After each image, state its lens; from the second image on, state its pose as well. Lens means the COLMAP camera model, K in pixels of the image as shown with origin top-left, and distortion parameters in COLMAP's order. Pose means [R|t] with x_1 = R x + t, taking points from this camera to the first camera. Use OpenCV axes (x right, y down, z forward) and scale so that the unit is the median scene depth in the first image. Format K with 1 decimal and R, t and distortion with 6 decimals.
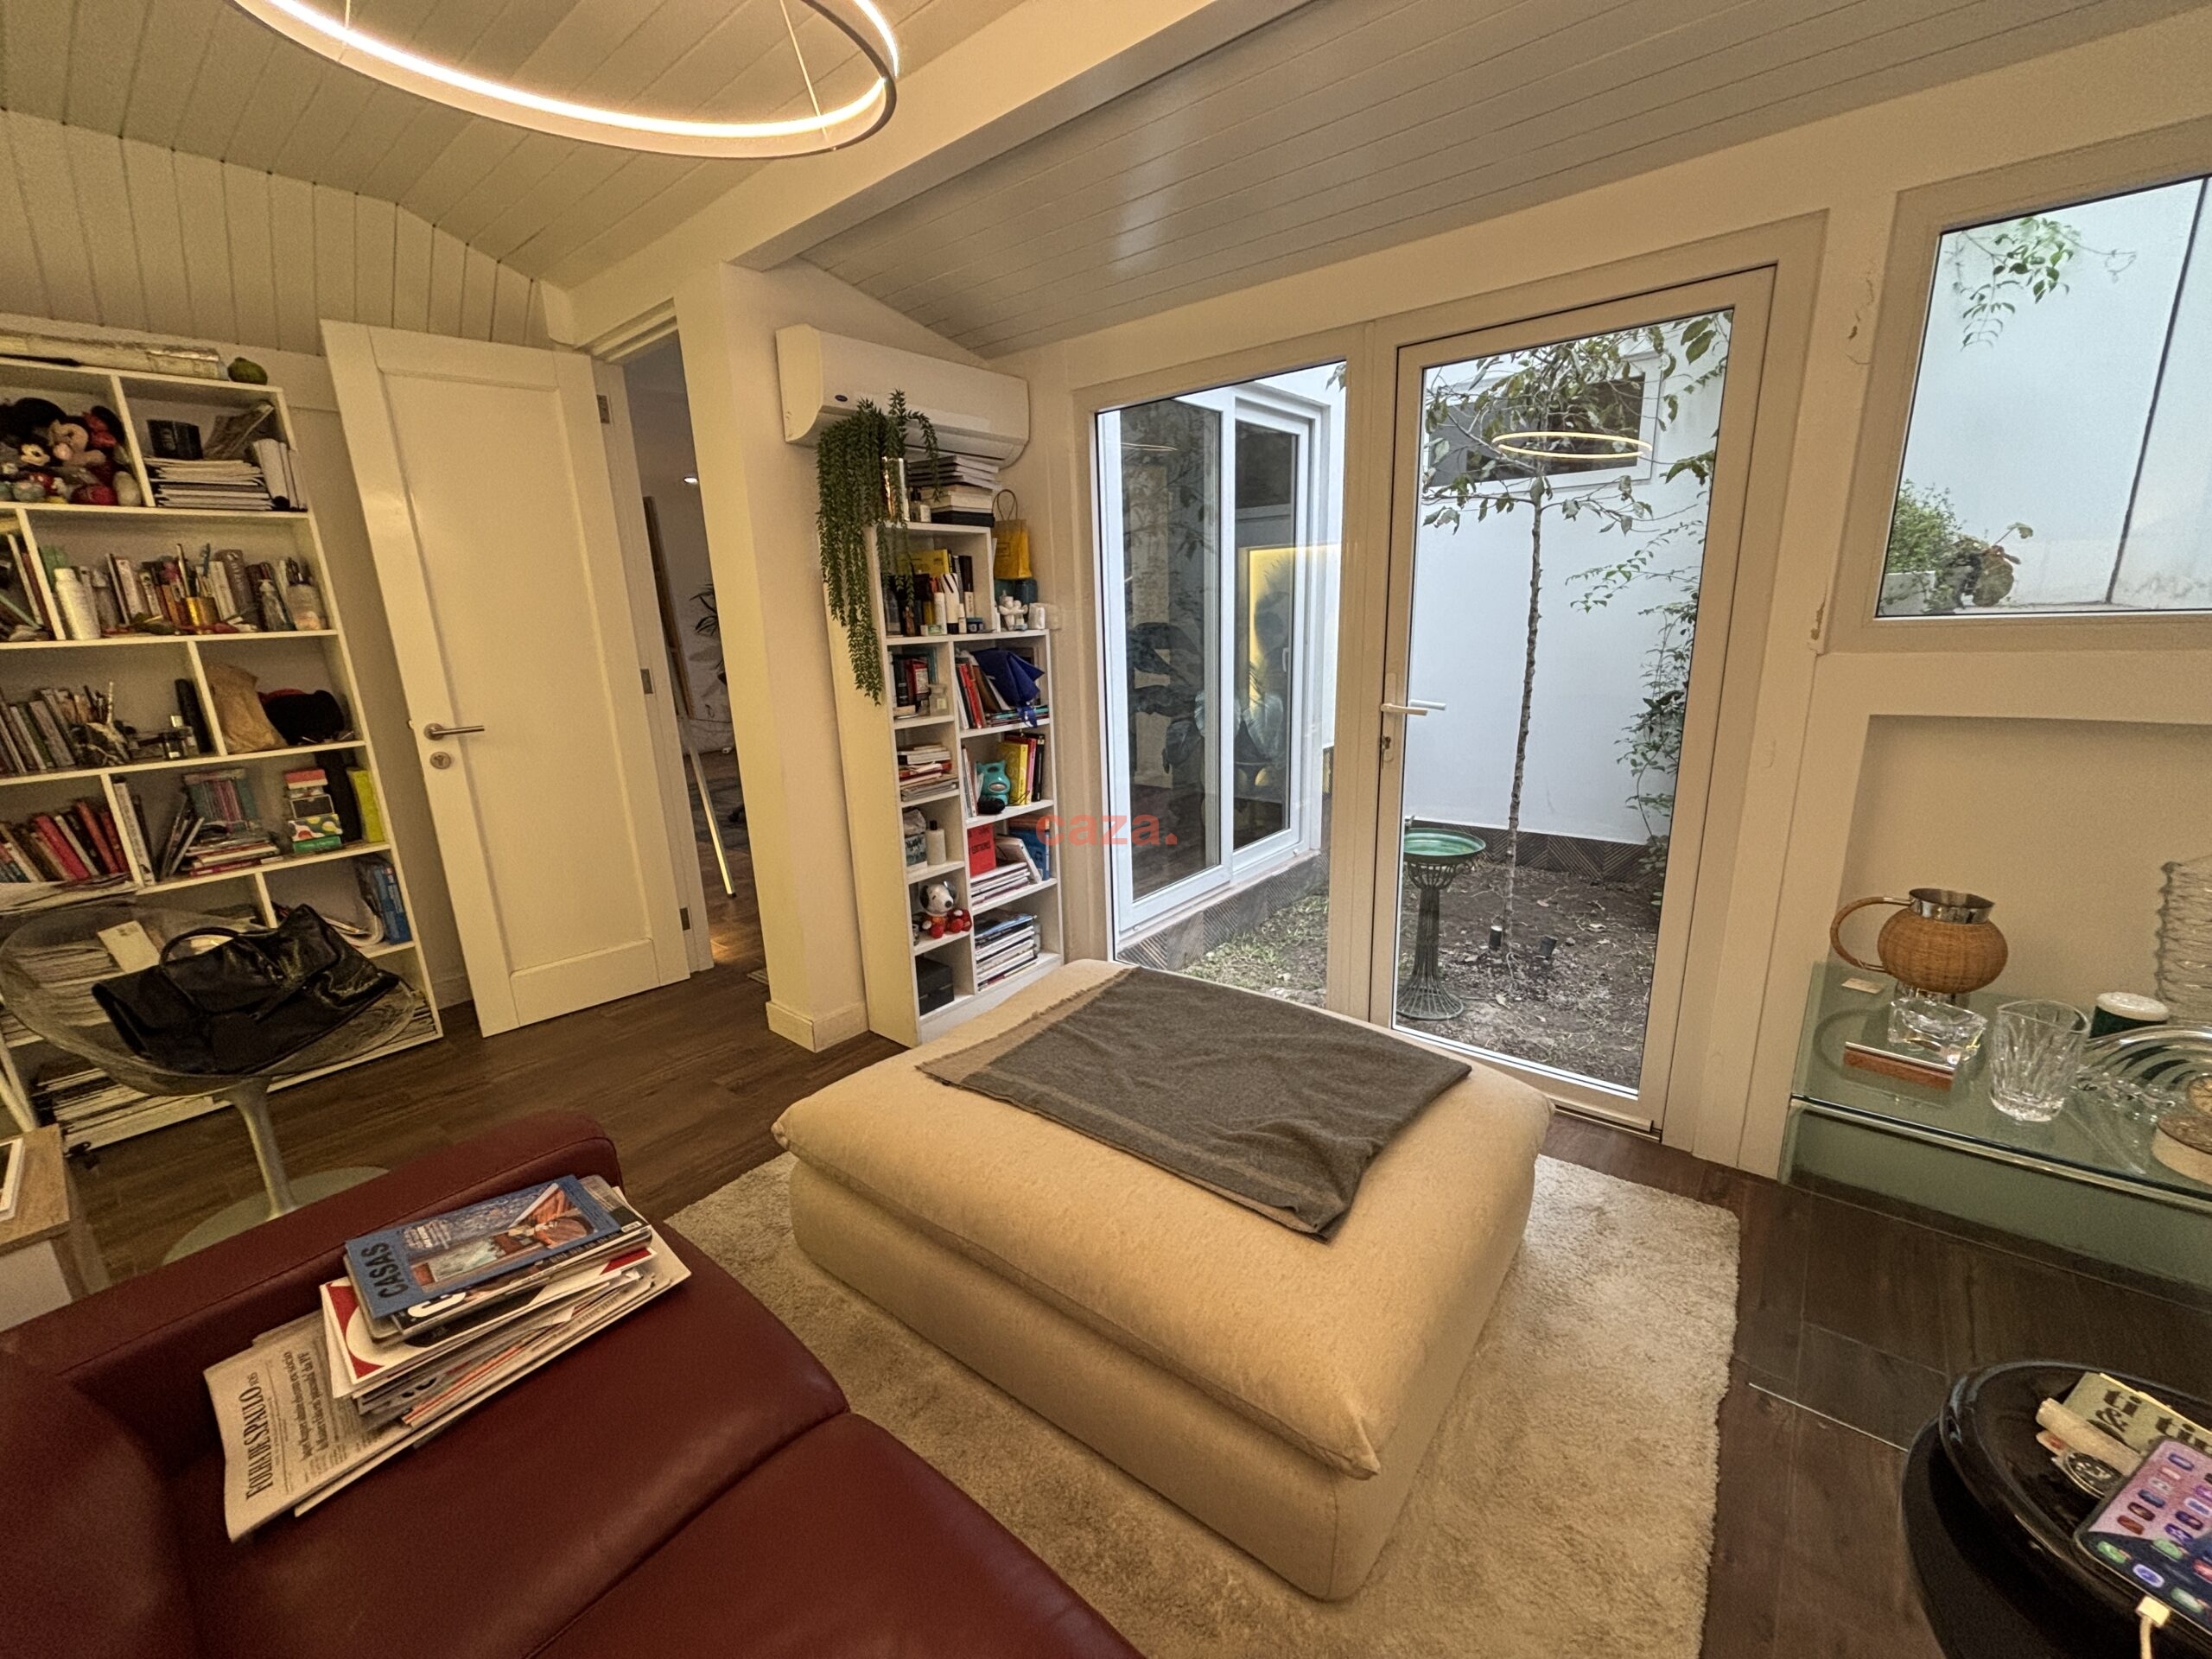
lens RADIAL K [[893.3, 0, 1102.3], [0, 893.3, 832.8], [0, 0, 1]] dist [0.000279, -0.000011]
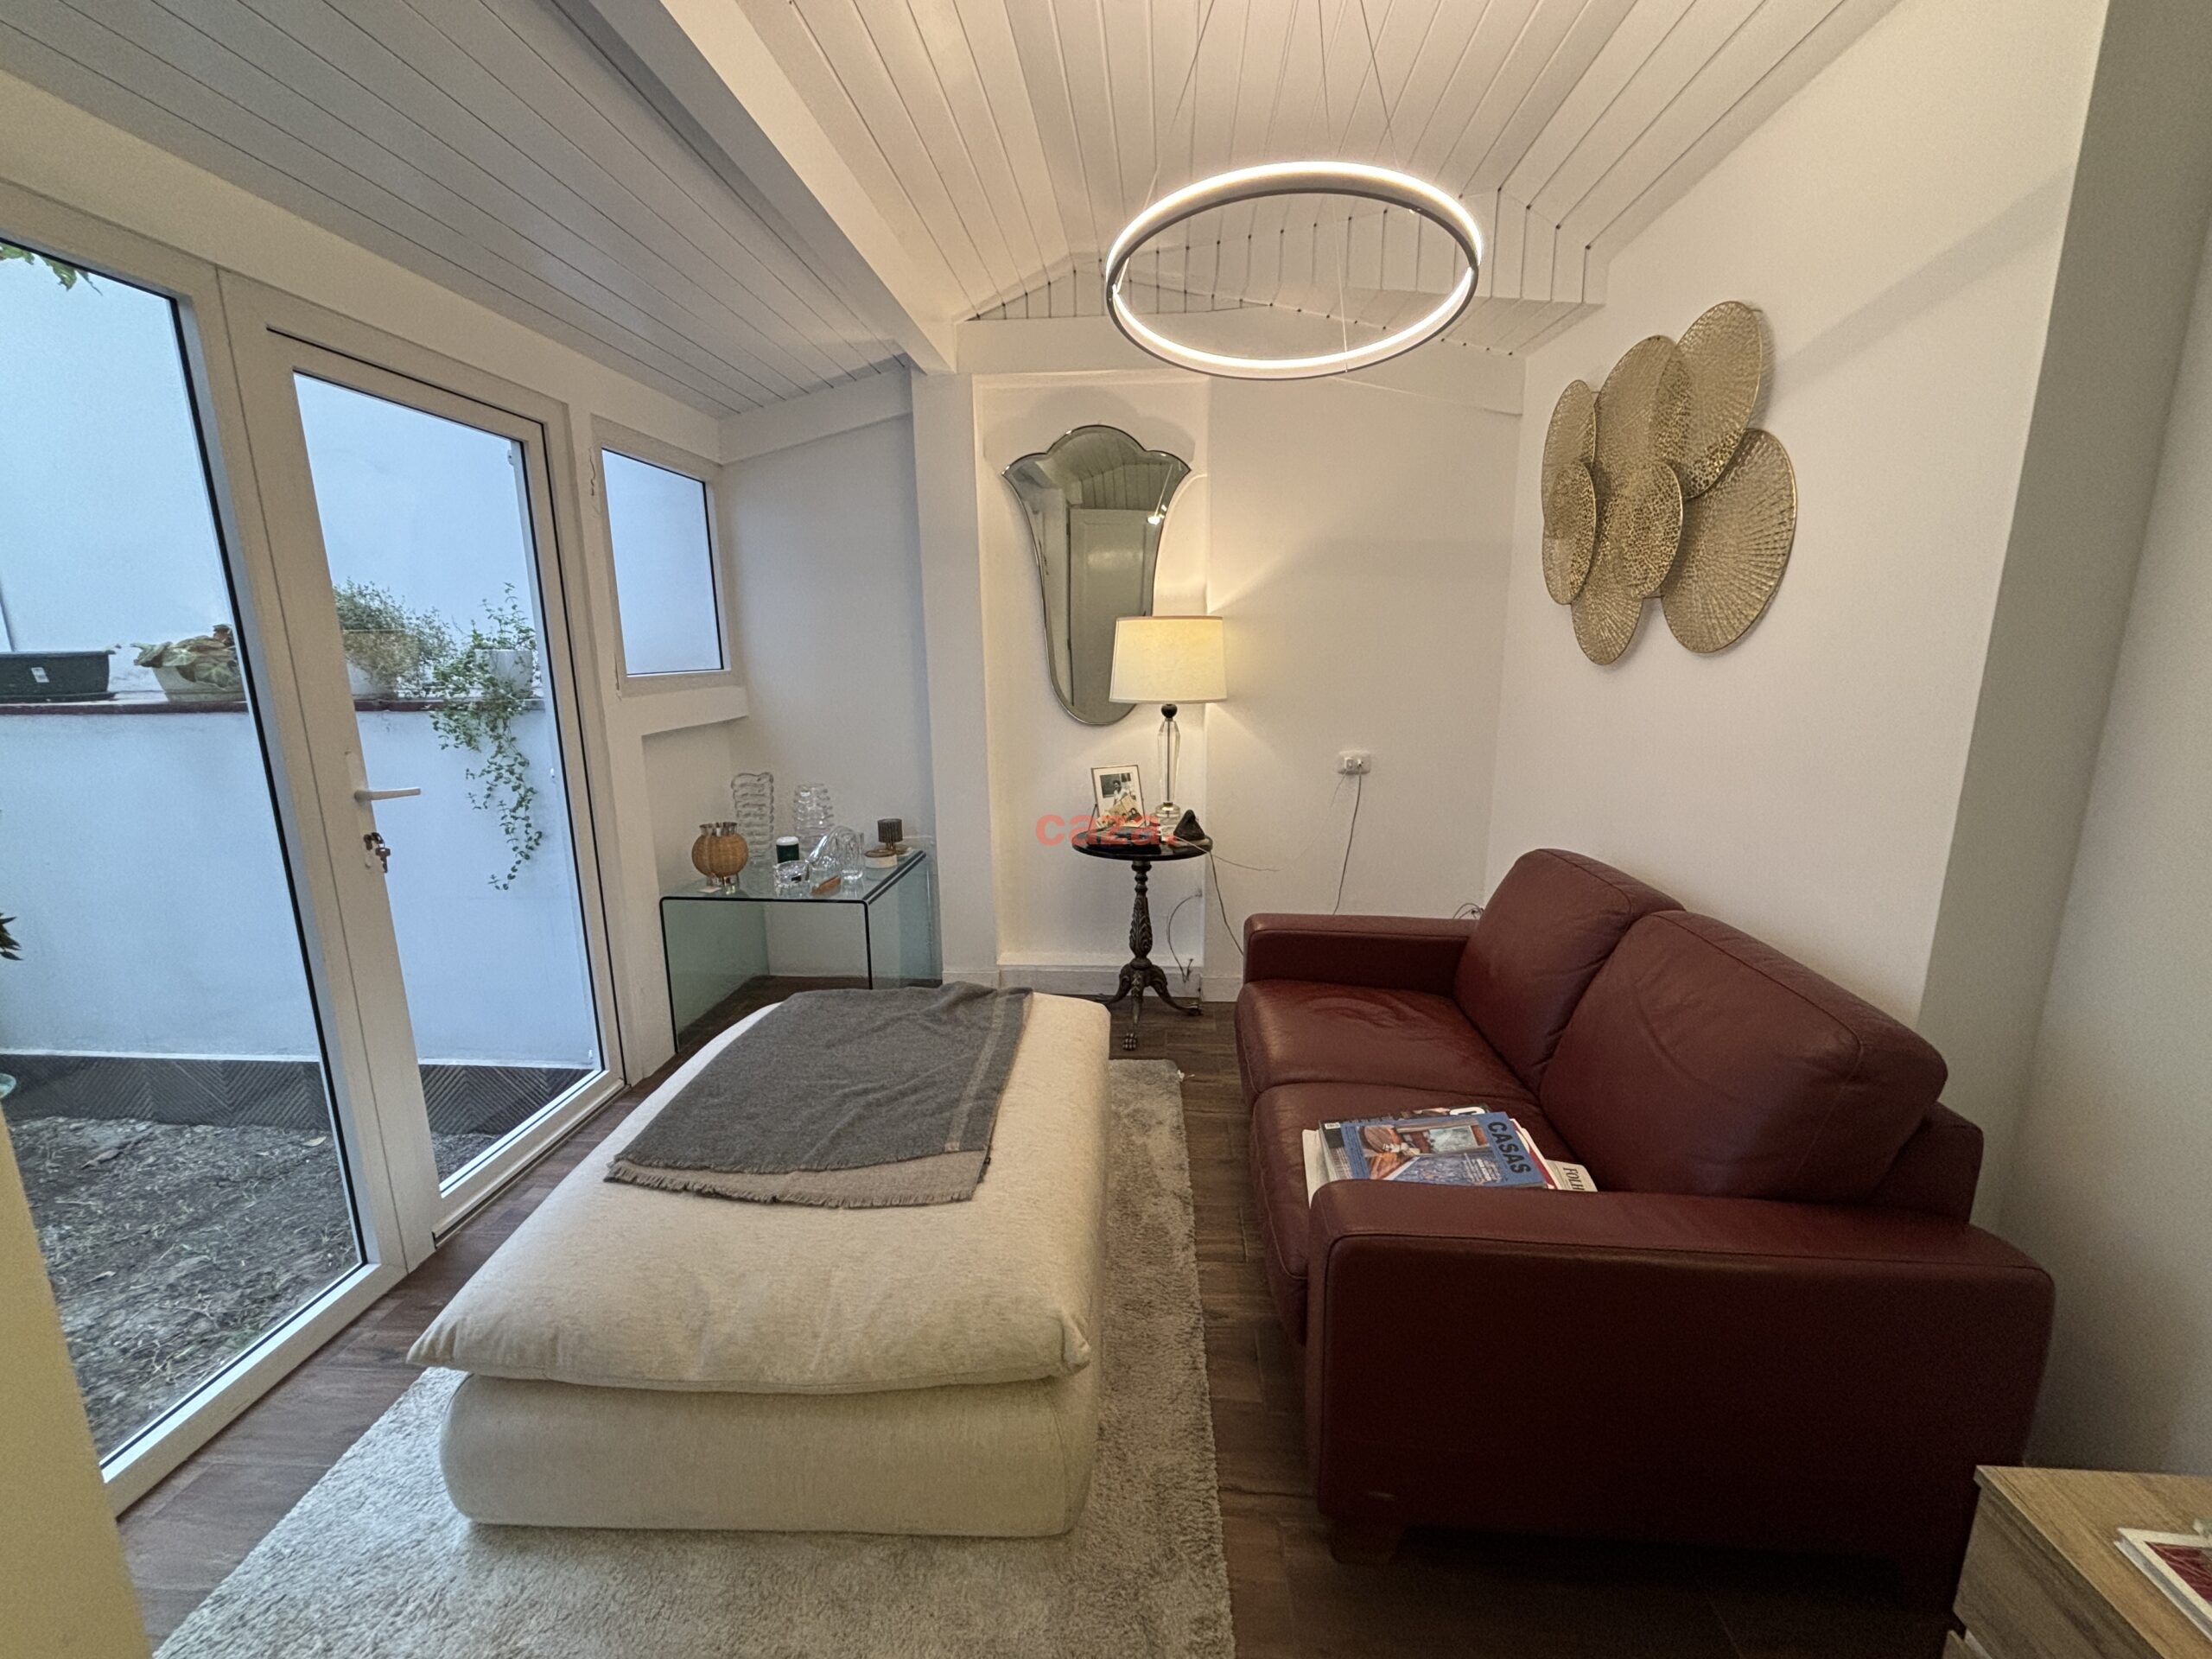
lens RADIAL K [[893.3, 0, 1101.4], [0, 893.3, 829.3], [0, 0, 1]] dist [0.000279, -0.000011]
pose [[-0.585186, -0.119684, 0.802018, -1.287269], [0.229860, 0.923998, 0.305602, -0.386960], [-0.777639, 0.363186, -0.513200, 1.743495]]
